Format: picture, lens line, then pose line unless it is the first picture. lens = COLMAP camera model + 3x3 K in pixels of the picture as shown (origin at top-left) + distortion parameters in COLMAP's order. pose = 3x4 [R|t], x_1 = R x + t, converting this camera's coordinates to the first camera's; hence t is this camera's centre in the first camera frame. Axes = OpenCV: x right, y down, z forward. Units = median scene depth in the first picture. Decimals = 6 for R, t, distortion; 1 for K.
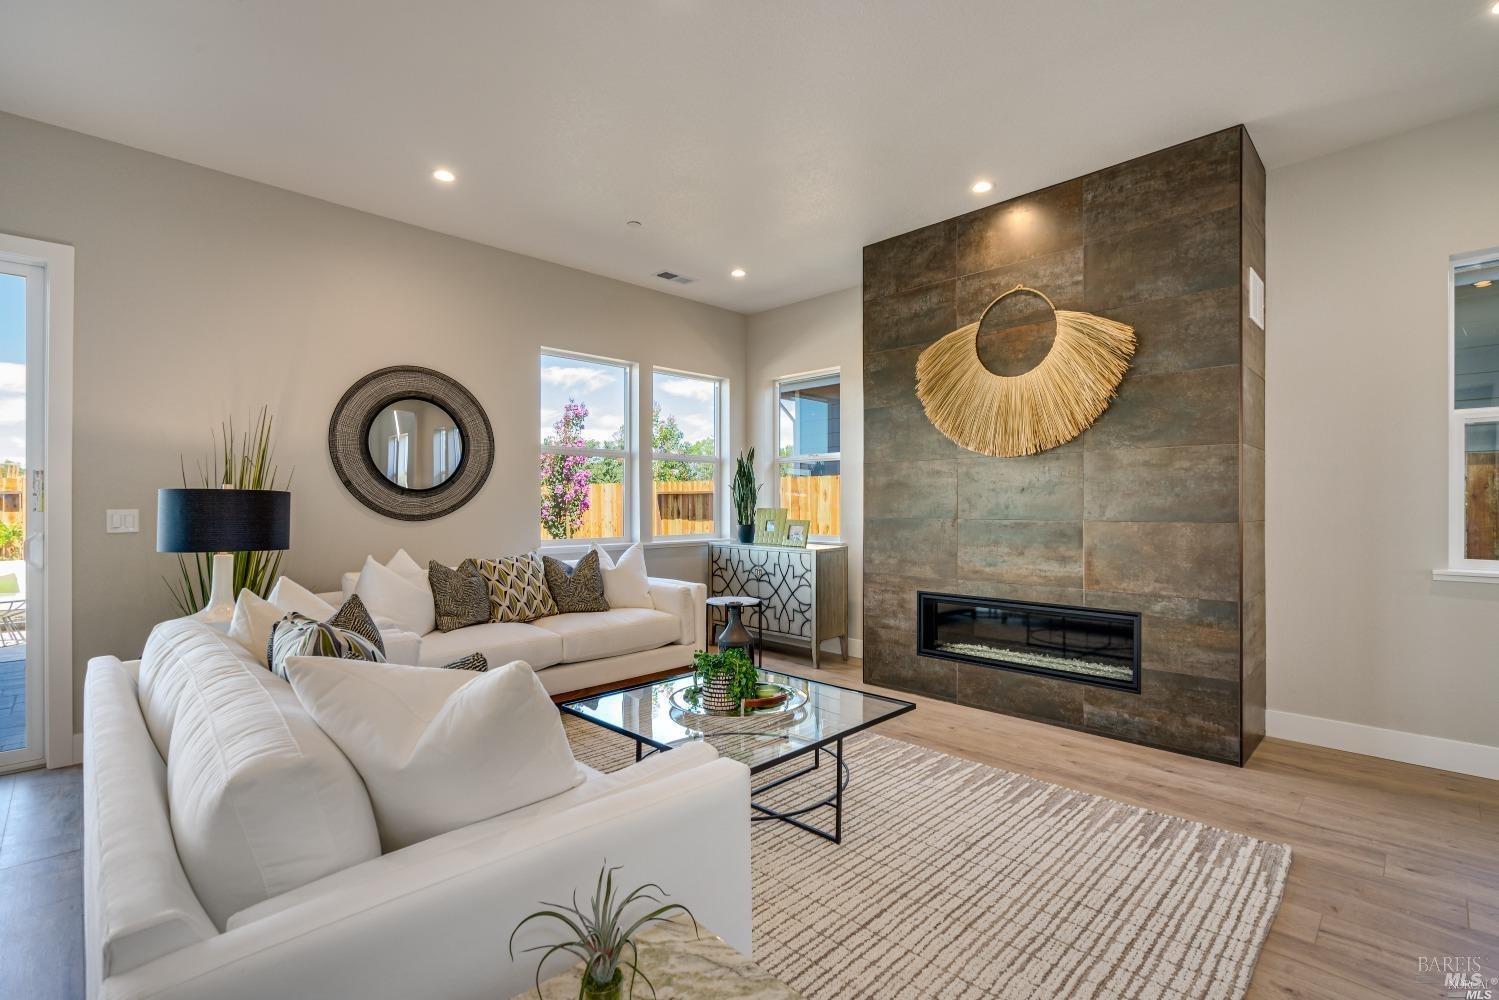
lens RADIAL K [[679.9, 0, 740.3], [0, 679.9, 499.7], [0, 0, 1]] dist [-0.005946, 0.000712]
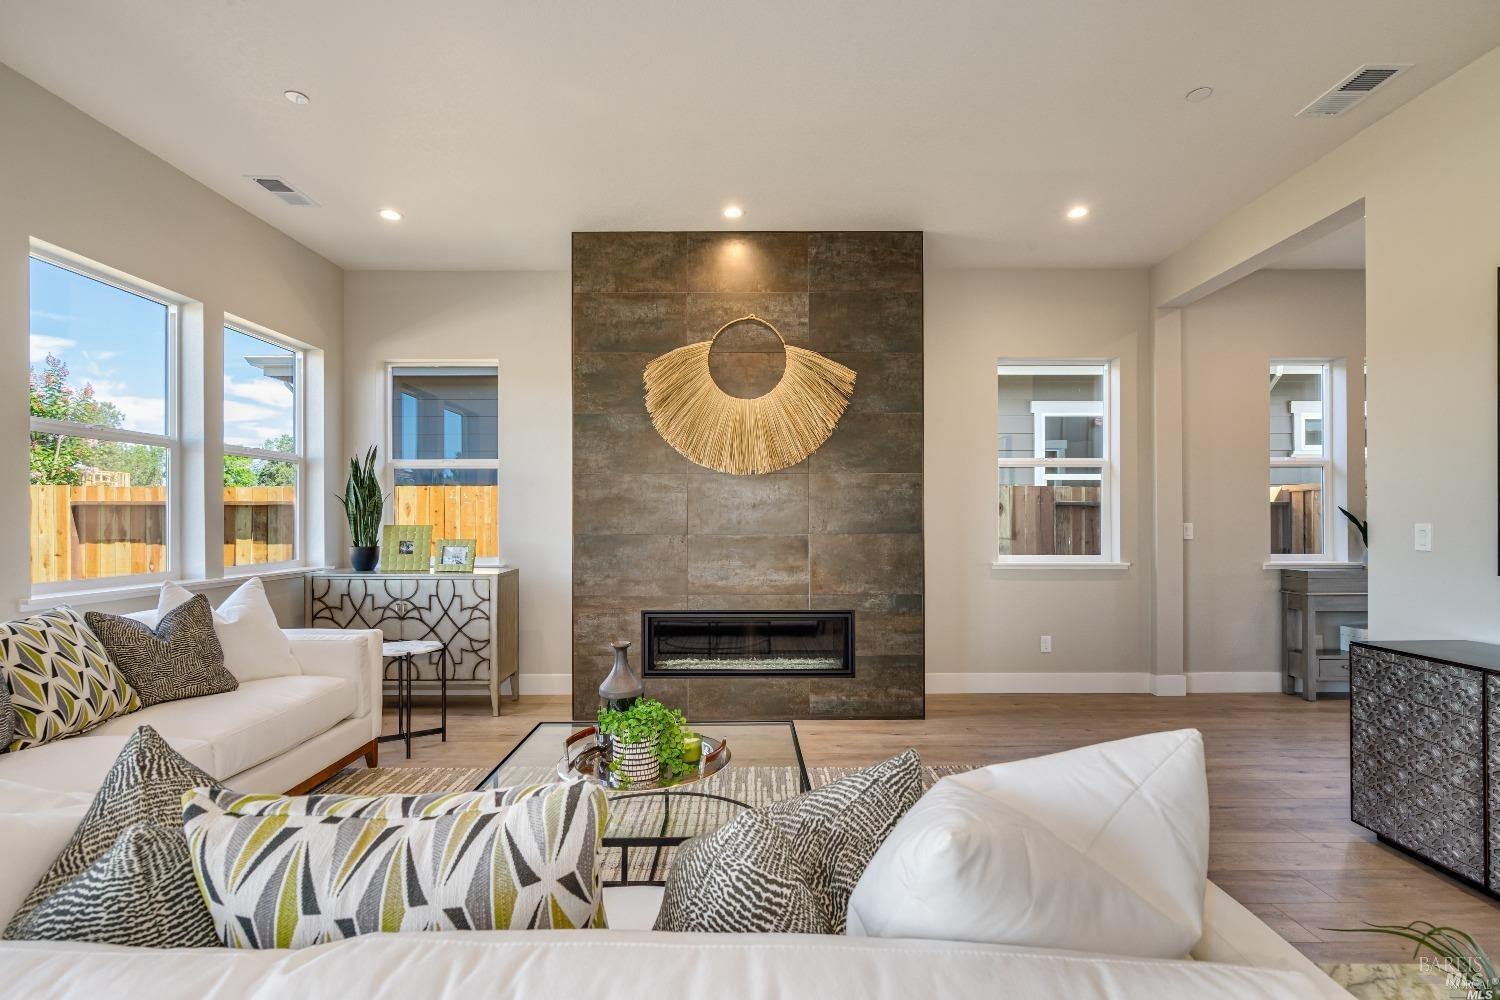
lens RADIAL K [[680.3, 0, 746.1], [0, 680.3, 513.8], [0, 0, 1]] dist [-0.005946, 0.000712]
pose [[0.703079, 0.006385, 0.711083, -0.331222], [-0.004032, 0.999979, -0.004992, 0.002775], [-0.711101, 0.000643, 0.703090, 0.237472]]
